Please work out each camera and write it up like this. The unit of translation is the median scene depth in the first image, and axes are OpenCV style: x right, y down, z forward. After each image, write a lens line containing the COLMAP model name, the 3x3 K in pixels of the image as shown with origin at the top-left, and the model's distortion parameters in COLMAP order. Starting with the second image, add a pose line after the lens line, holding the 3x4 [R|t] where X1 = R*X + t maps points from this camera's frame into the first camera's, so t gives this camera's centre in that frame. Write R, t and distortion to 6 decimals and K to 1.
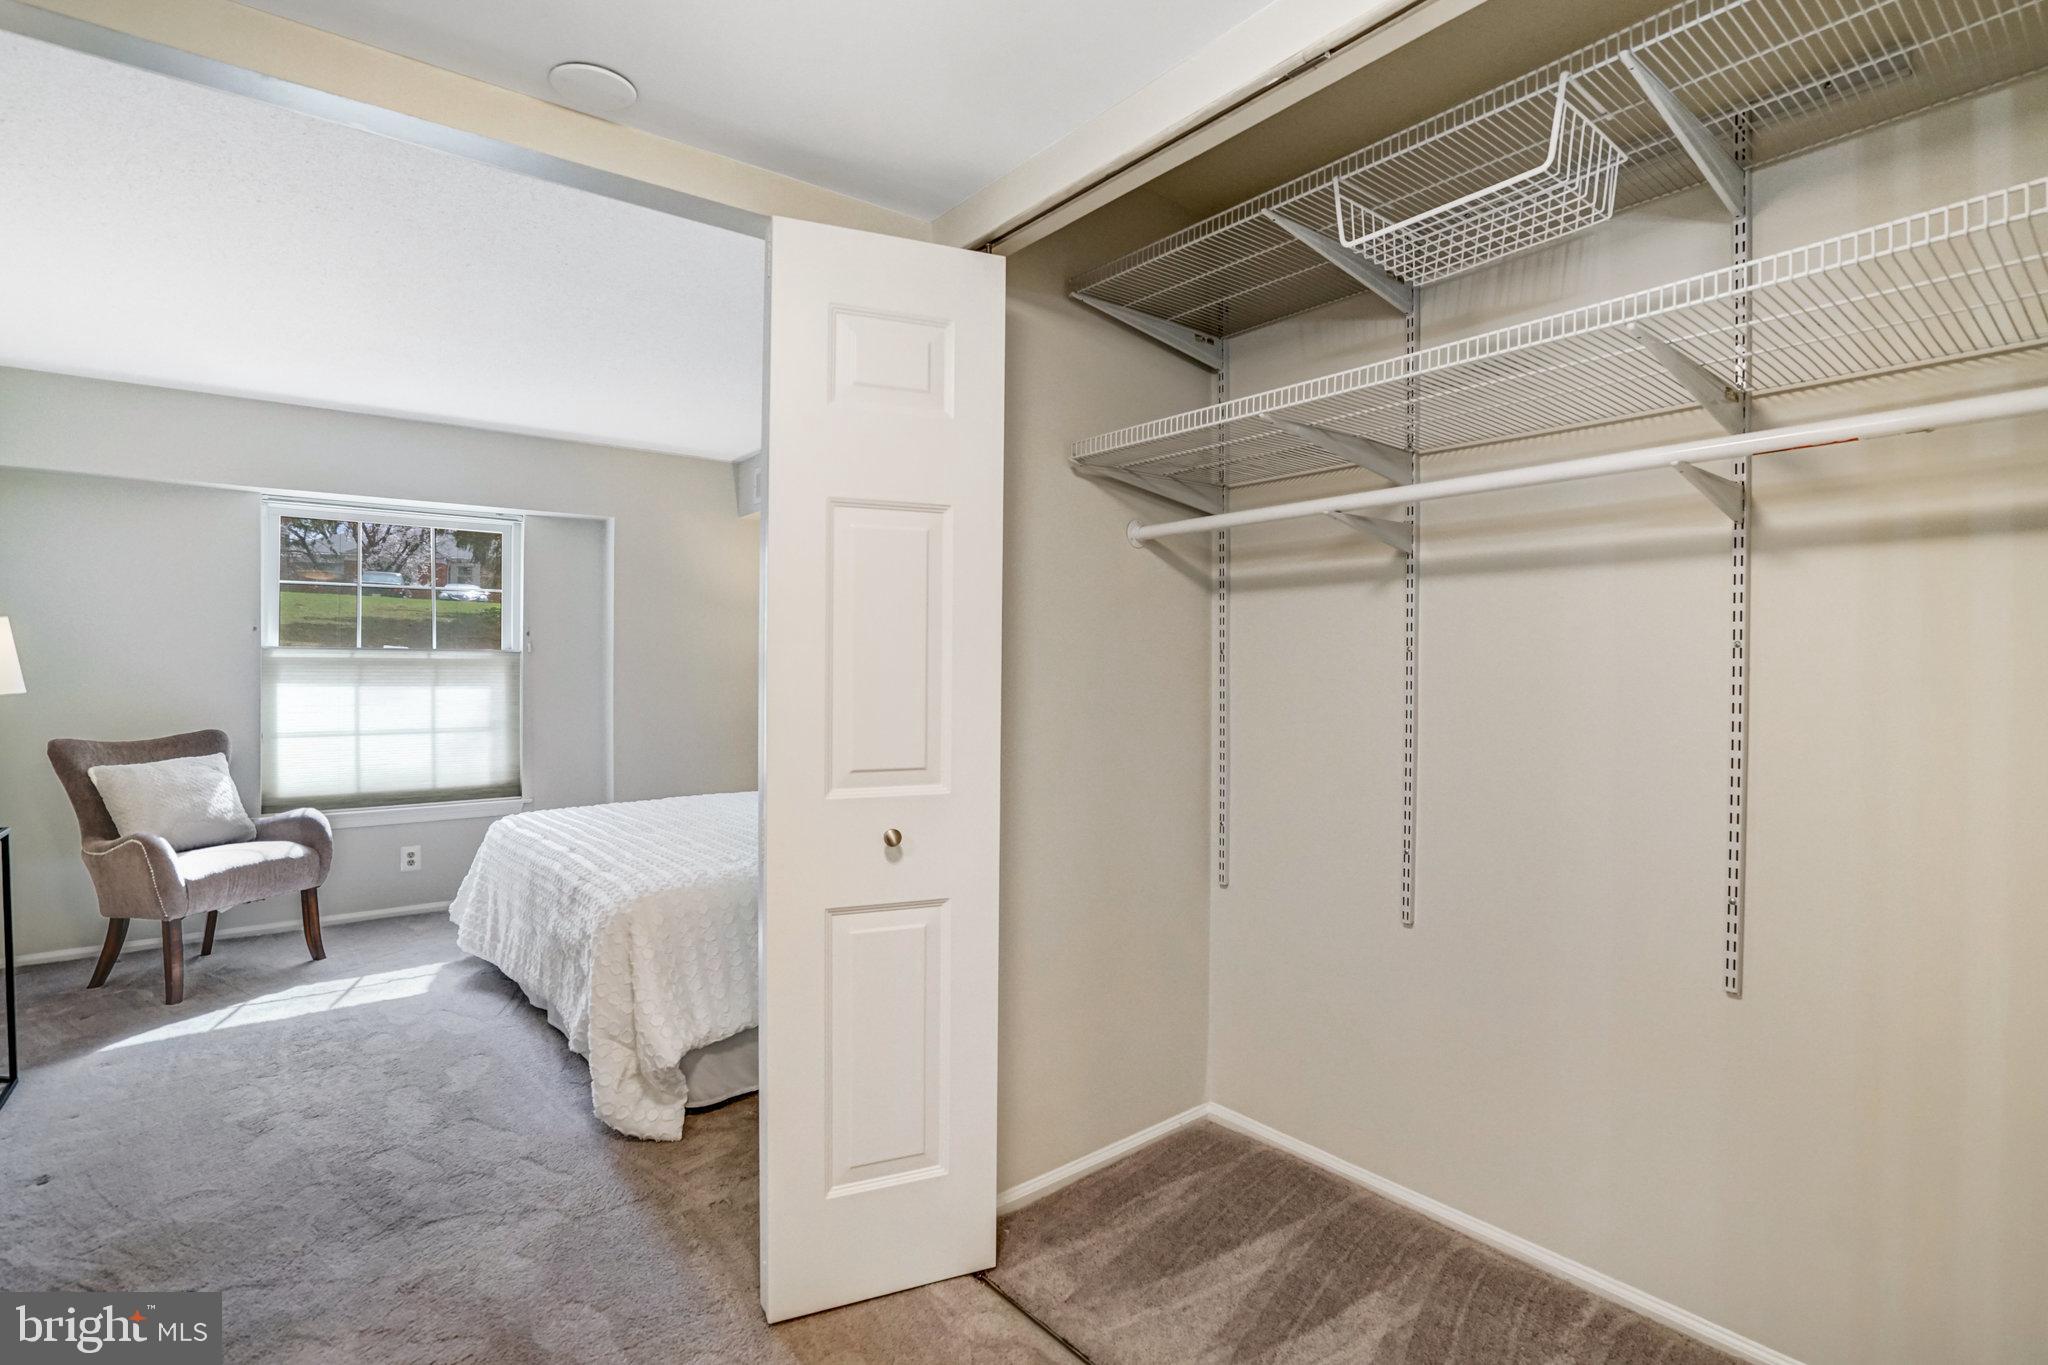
lens RADIAL K [[981.0, 0, 1017.4], [0, 981.0, 678.3], [0, 0, 1]] dist [-0.053547, 0.025067]
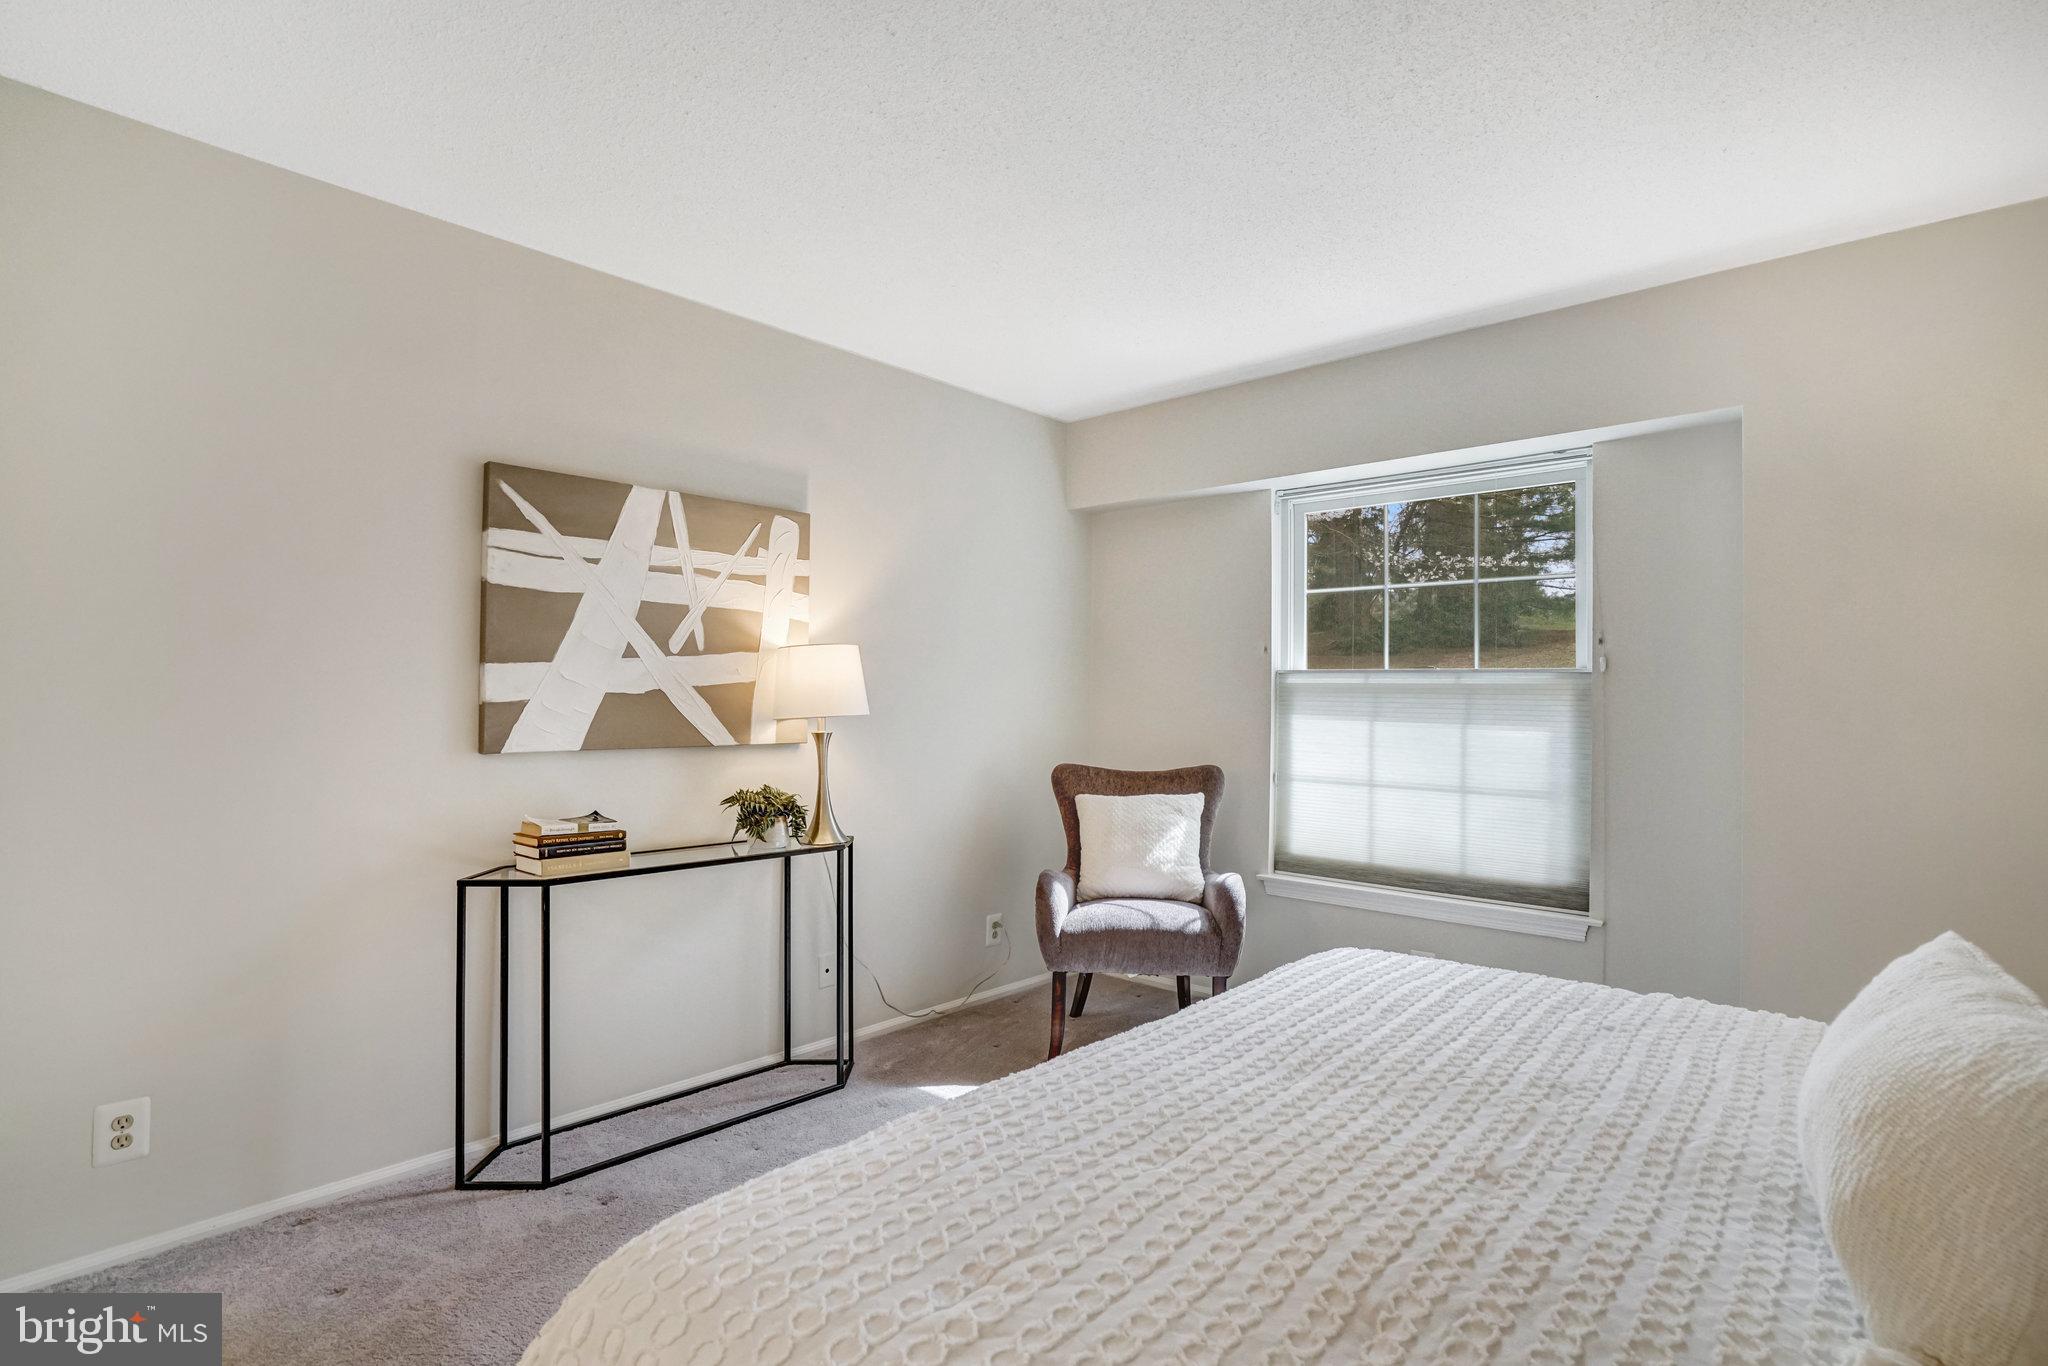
lens RADIAL K [[981.0, 0, 1017.4], [0, 981.0, 678.8], [0, 0, 1]] dist [-0.053547, 0.025067]
pose [[0.132050, -0.016434, -0.991107, 0.032727], [-0.016895, 0.999680, -0.018828, -0.006037], [0.991099, 0.019231, 0.131730, 0.632344]]
